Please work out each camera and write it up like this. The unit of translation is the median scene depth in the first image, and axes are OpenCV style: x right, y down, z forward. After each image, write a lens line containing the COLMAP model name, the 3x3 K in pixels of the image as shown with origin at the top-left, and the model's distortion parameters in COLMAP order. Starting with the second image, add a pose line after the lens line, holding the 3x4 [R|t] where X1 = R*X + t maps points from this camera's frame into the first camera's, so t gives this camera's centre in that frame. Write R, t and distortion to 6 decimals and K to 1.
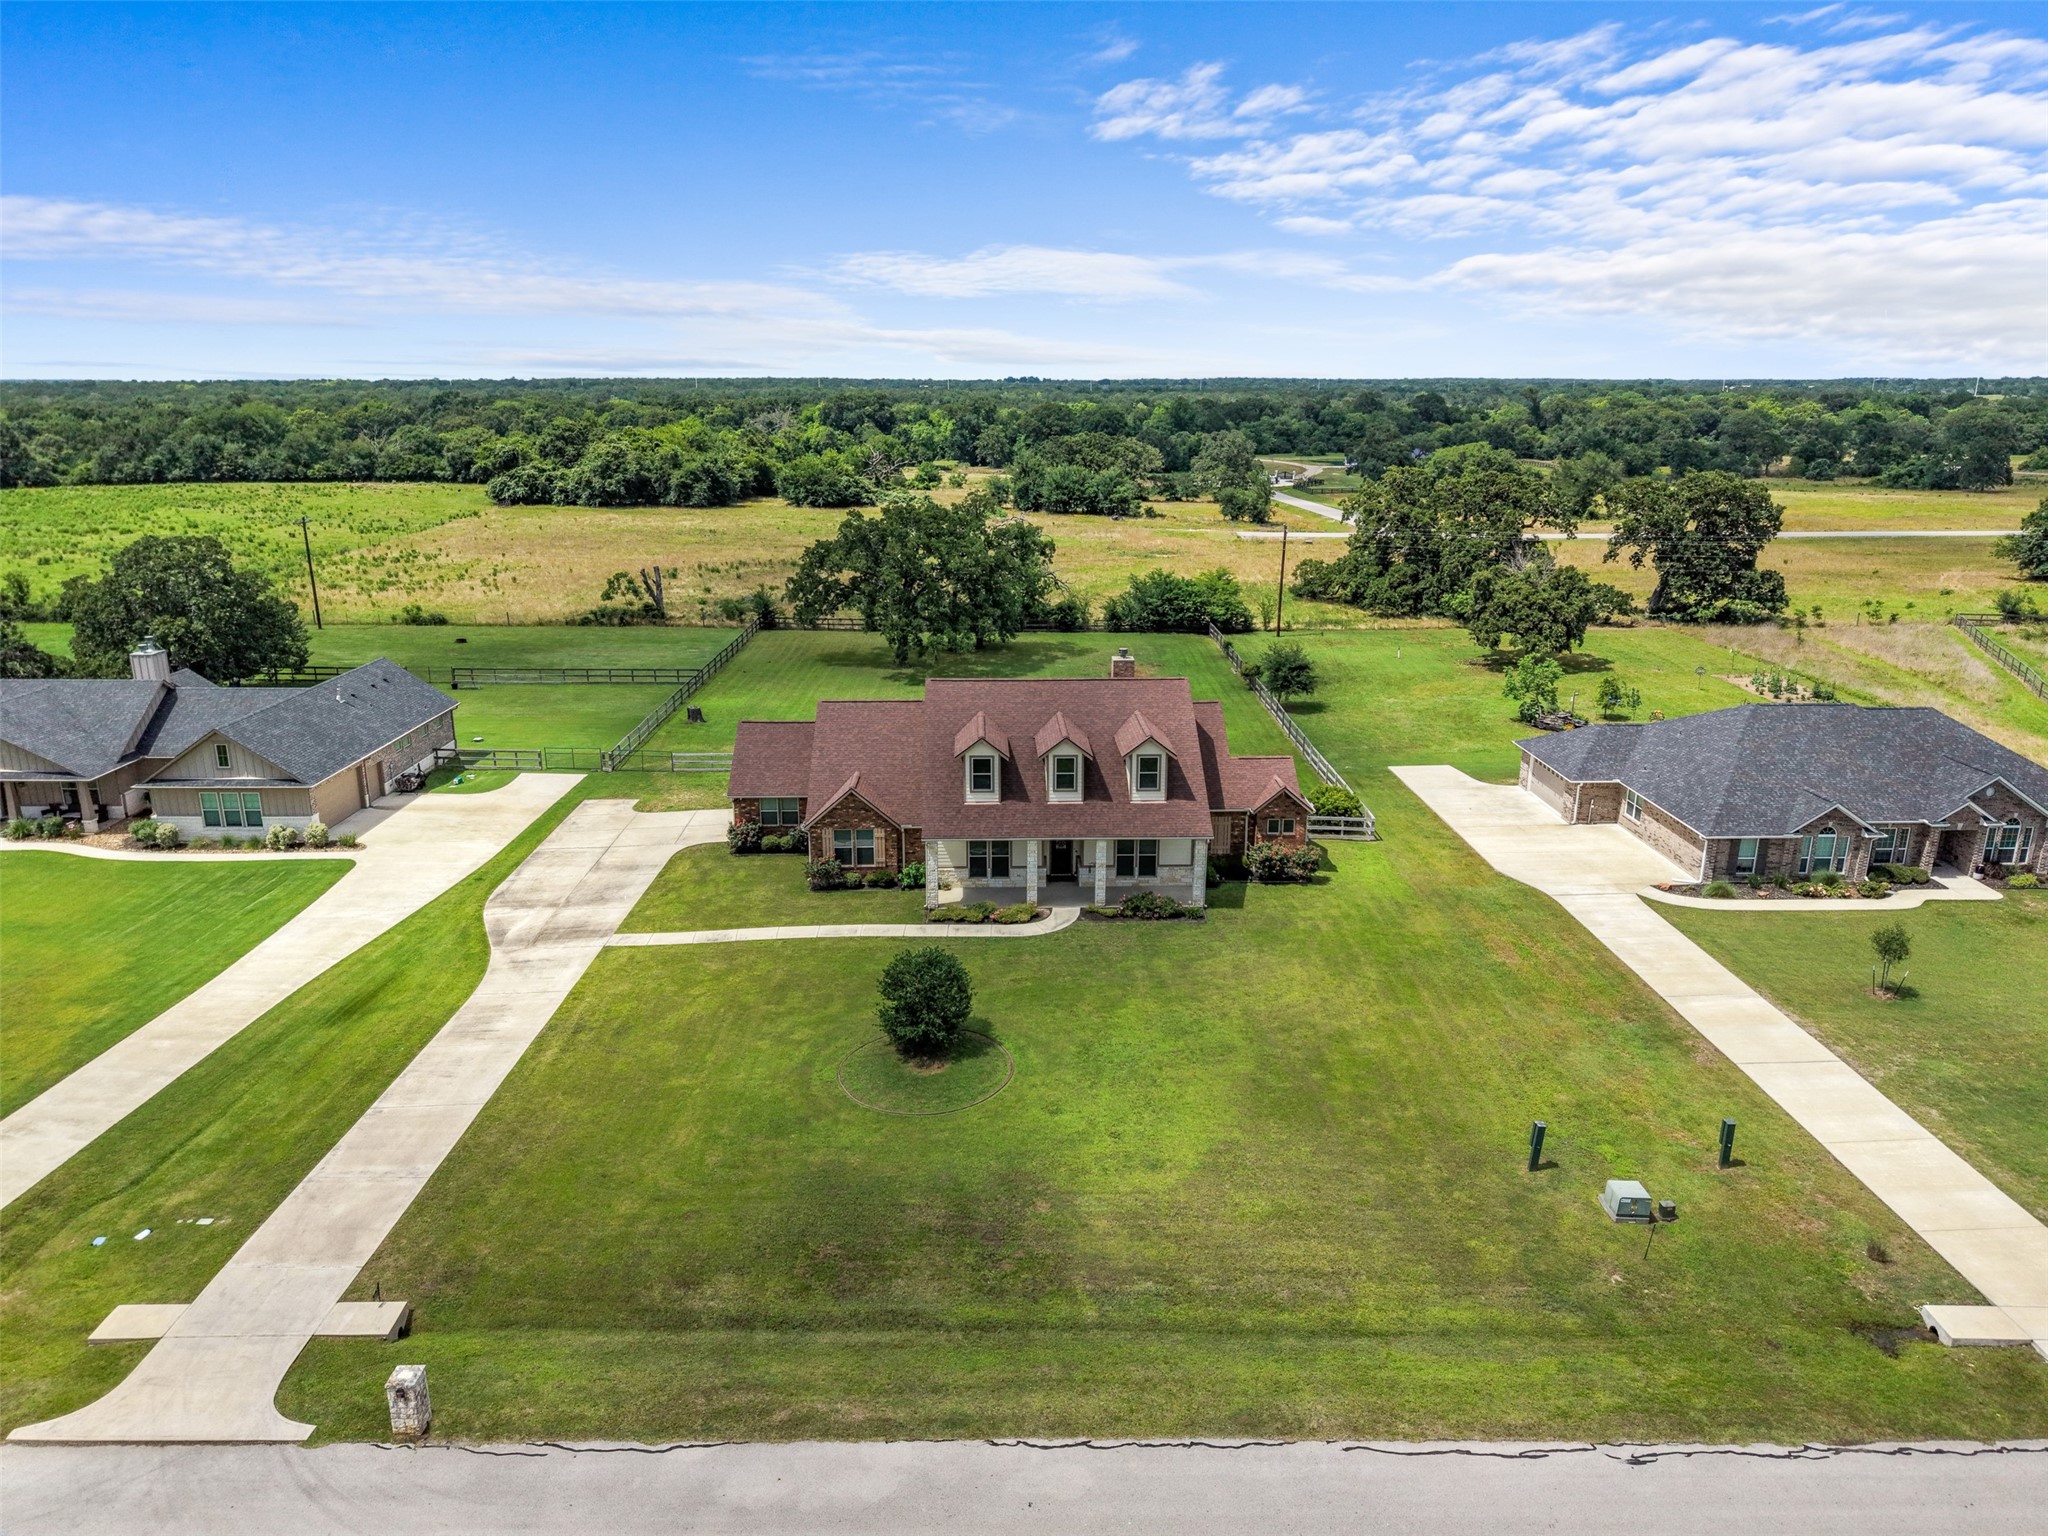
lens RADIAL K [[1363.5, 0, 1024.2], [0, 1363.5, 773.1], [0, 0, 1]] dist [0.054900, -0.067405]
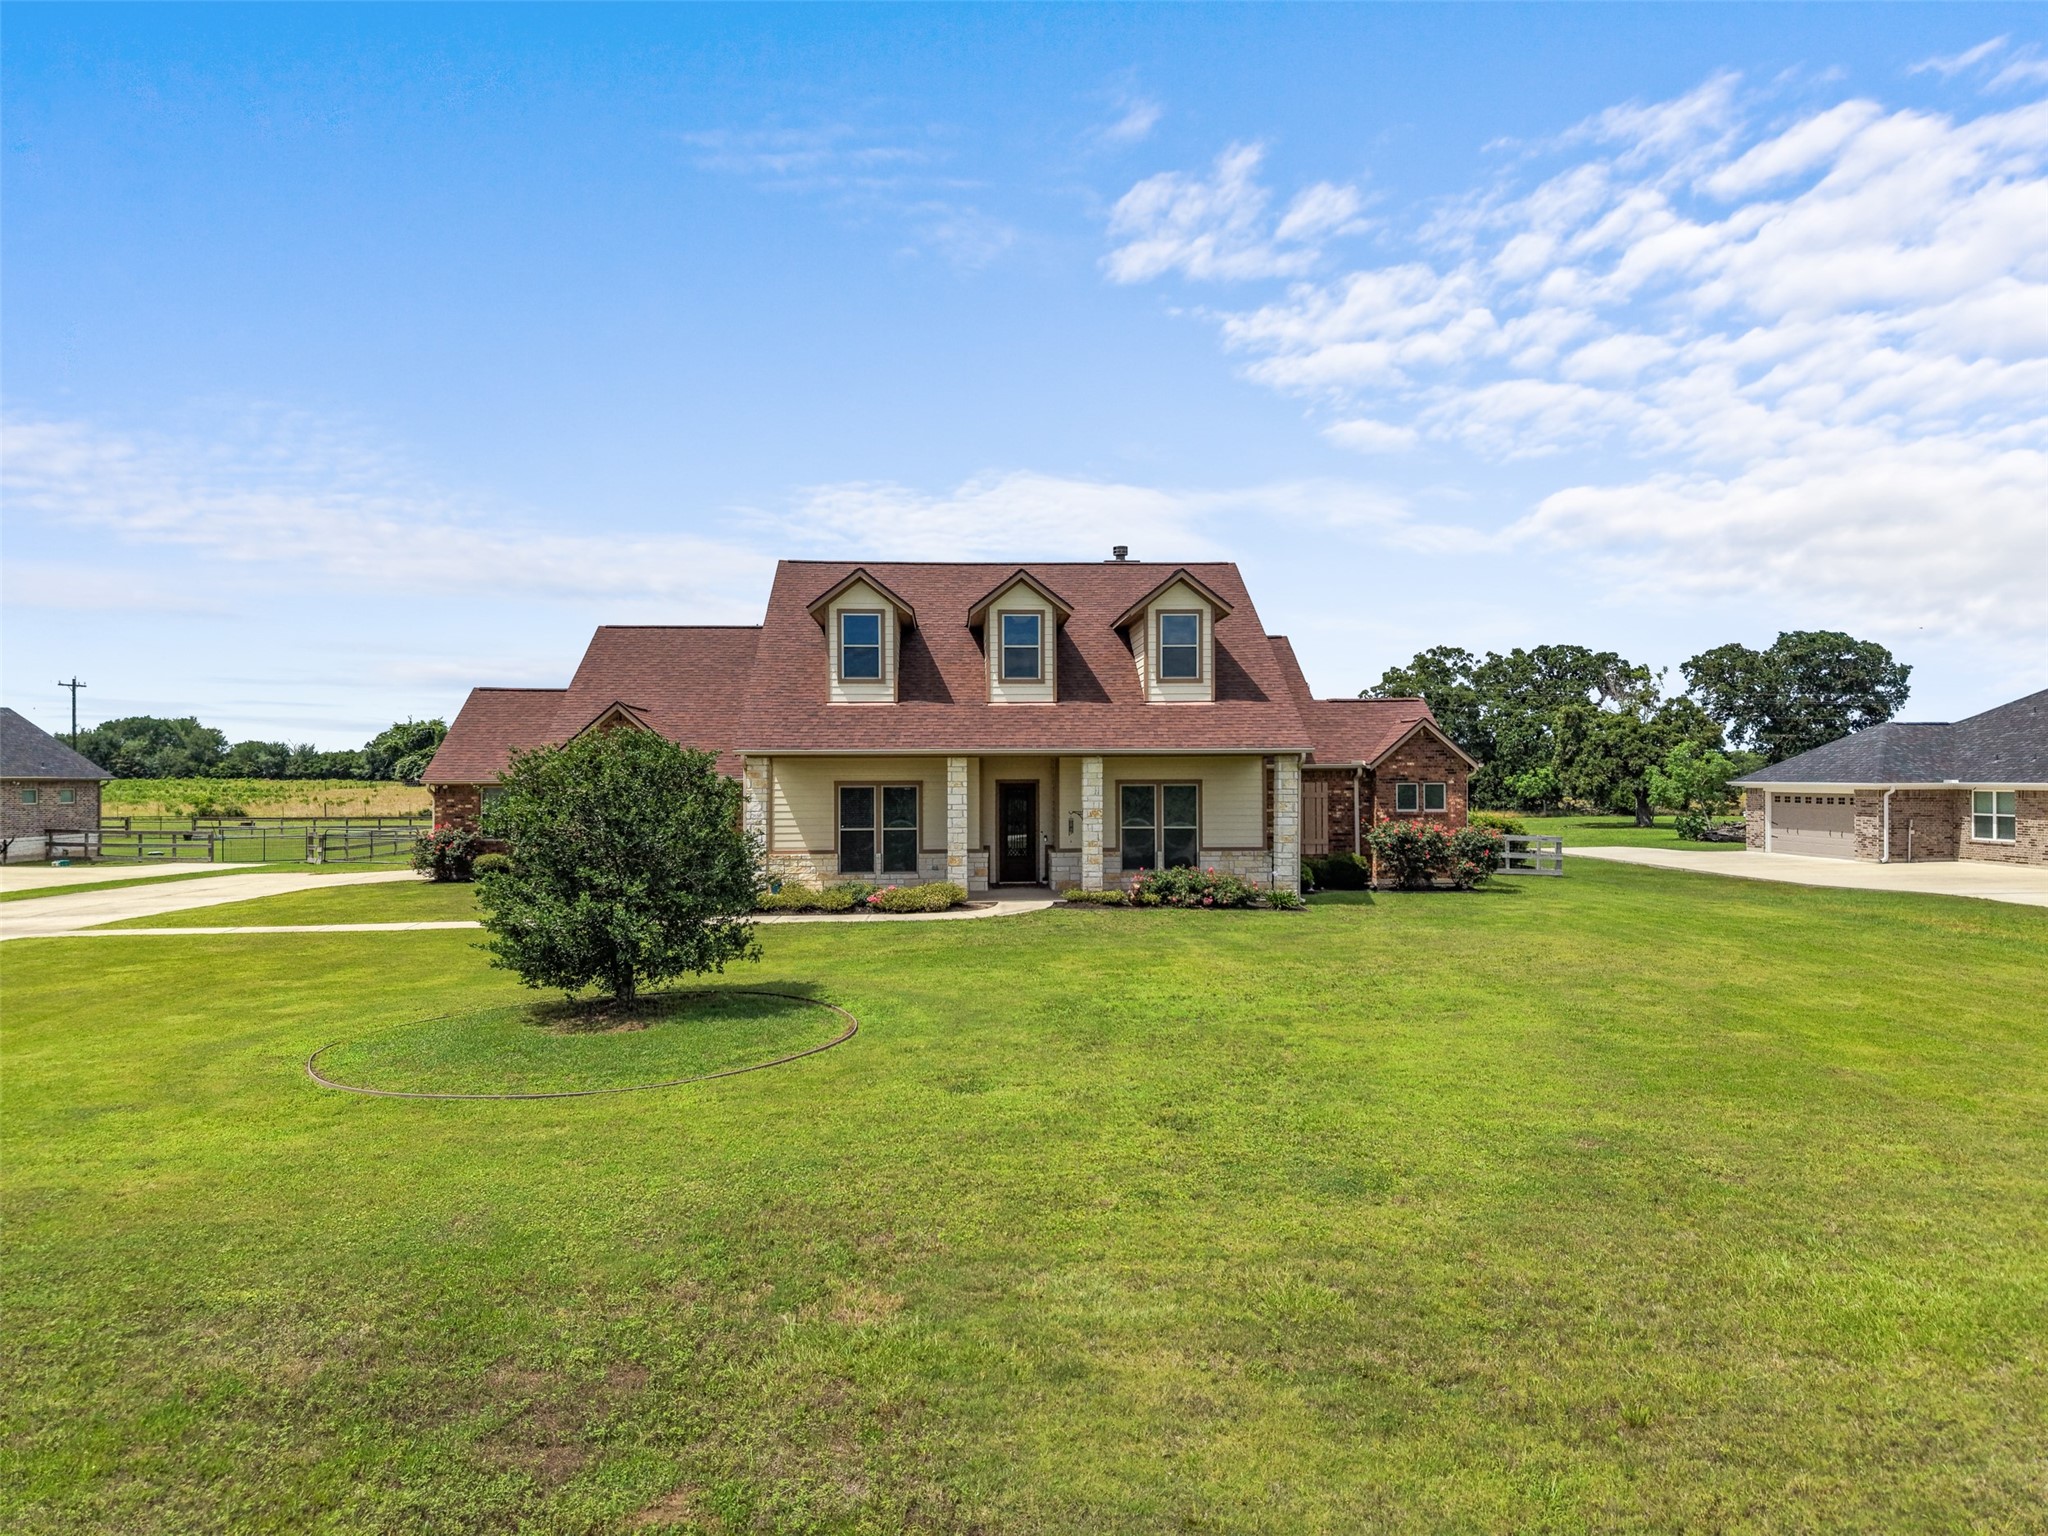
lens RADIAL K [[1367.1, 0, 1023.7], [0, 1367.1, 773.5], [0, 0, 1]] dist [0.034050, -0.032772]
pose [[0.999845, -0.006139, 0.016521, 0.021585], [0.010487, 0.960608, -0.277709, 0.186260], [-0.014165, 0.277840, 0.960523, 0.488454]]
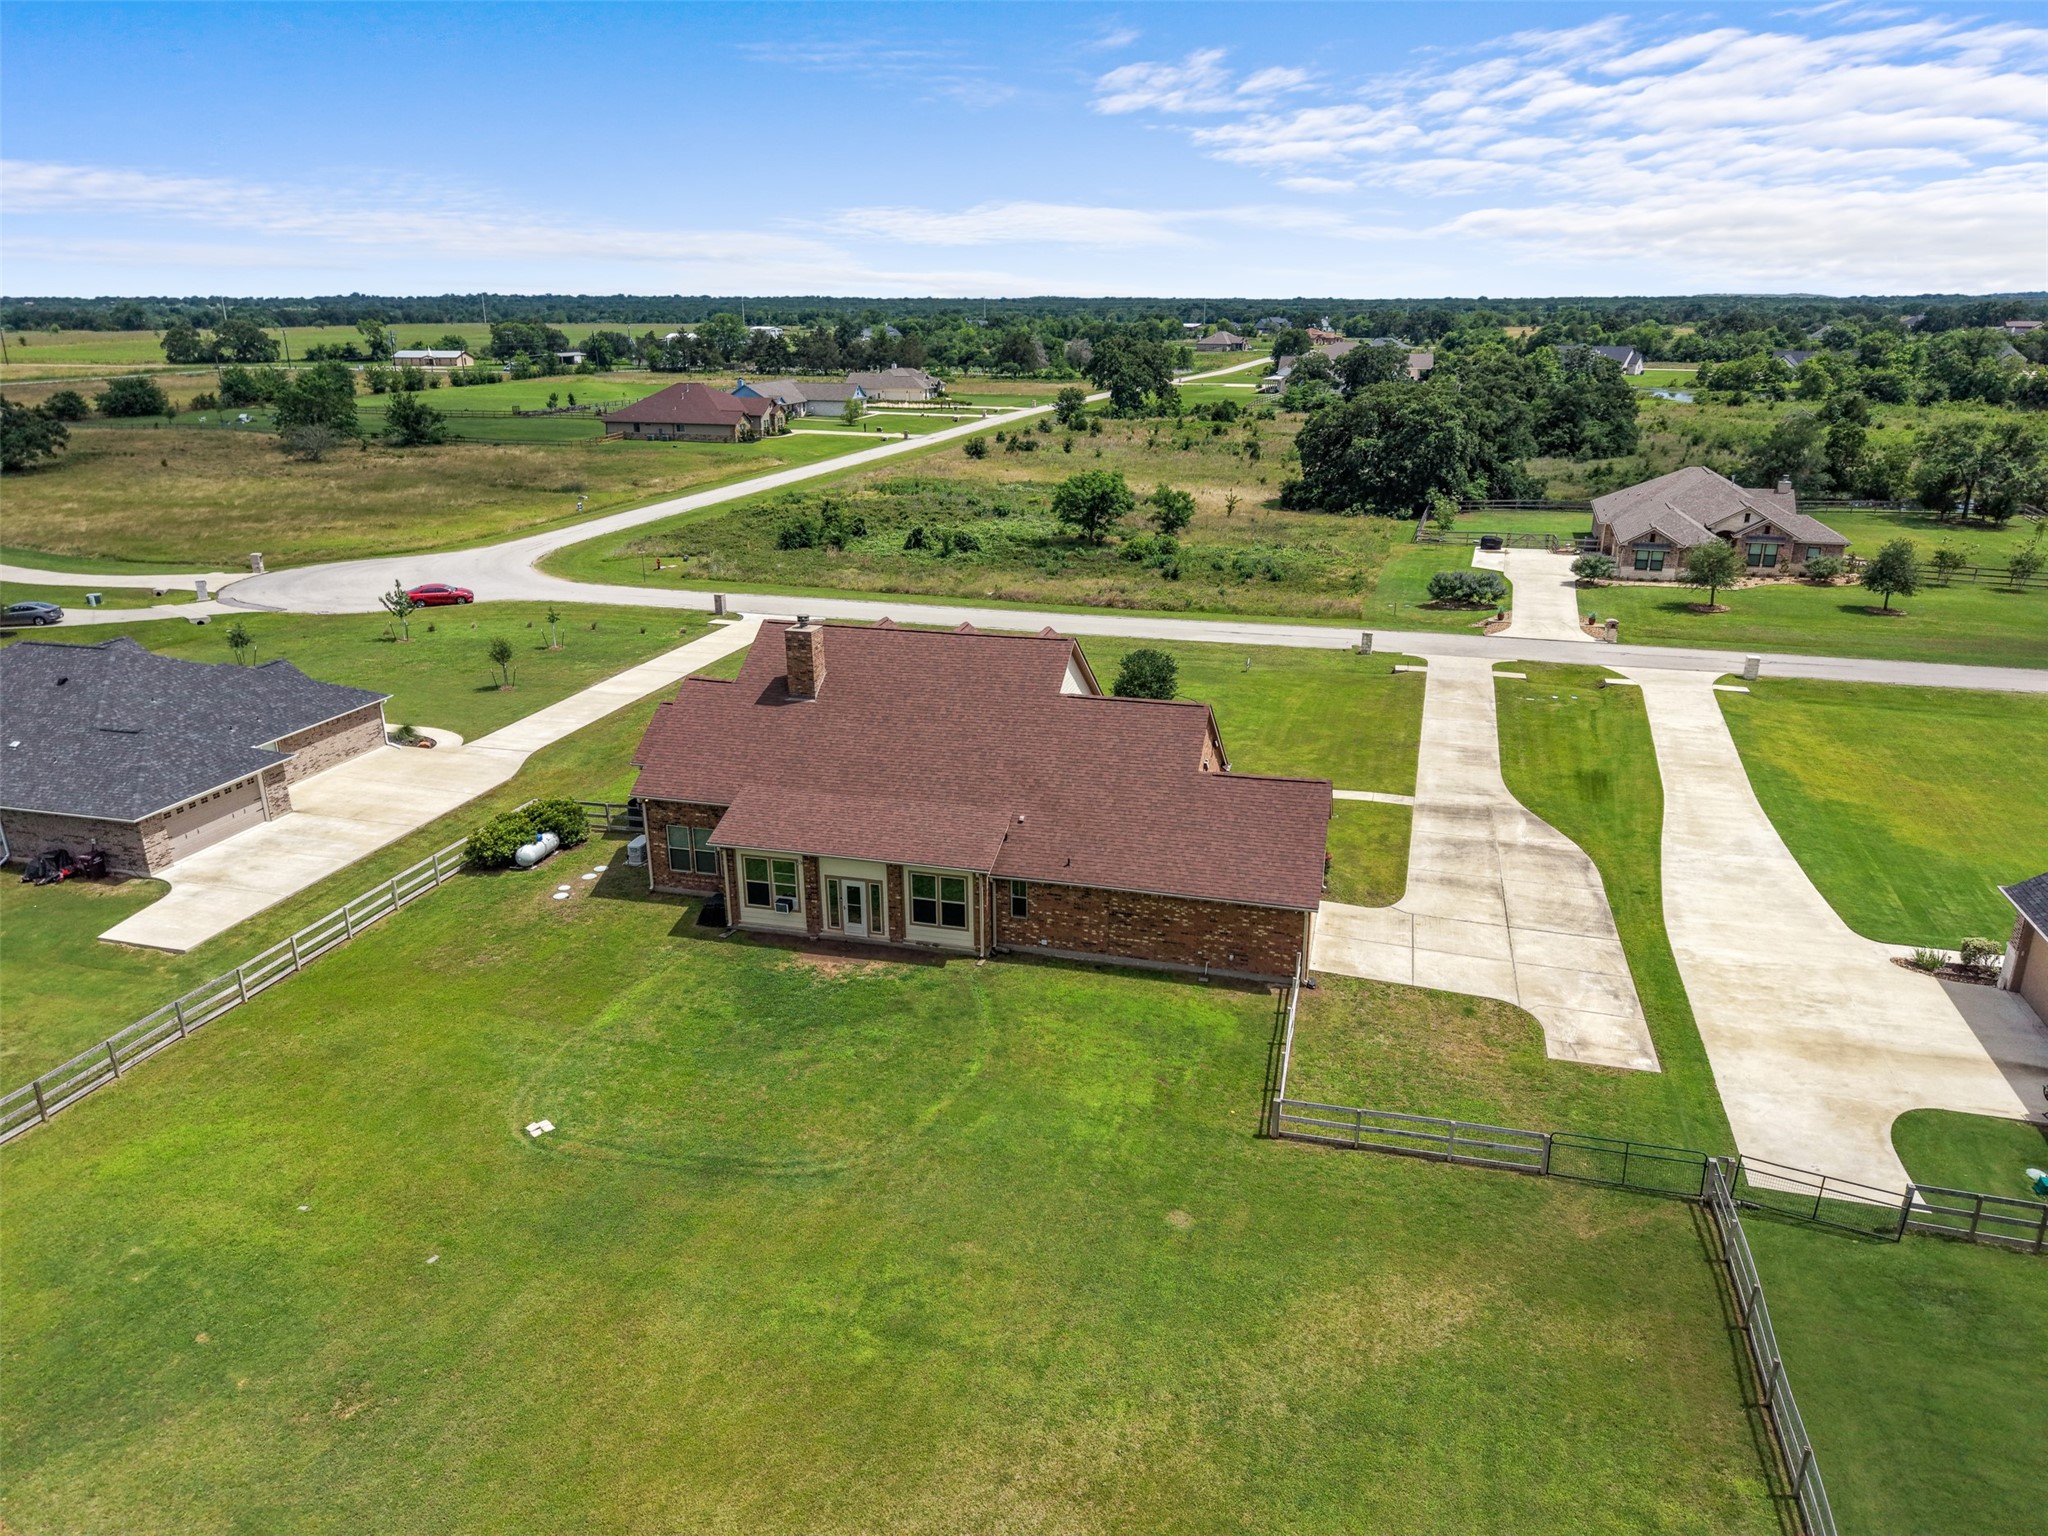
lens RADIAL K [[1367.1, 0, 1023.7], [0, 1367.1, 773.5], [0, 0, 1]] dist [0.034050, -0.032772]
pose [[-0.959083, -0.089335, 0.268661, -0.272473], [0.081431, 0.821781, 0.563955, -0.467892], [-0.271161, 0.562757, -0.780882, 1.730950]]
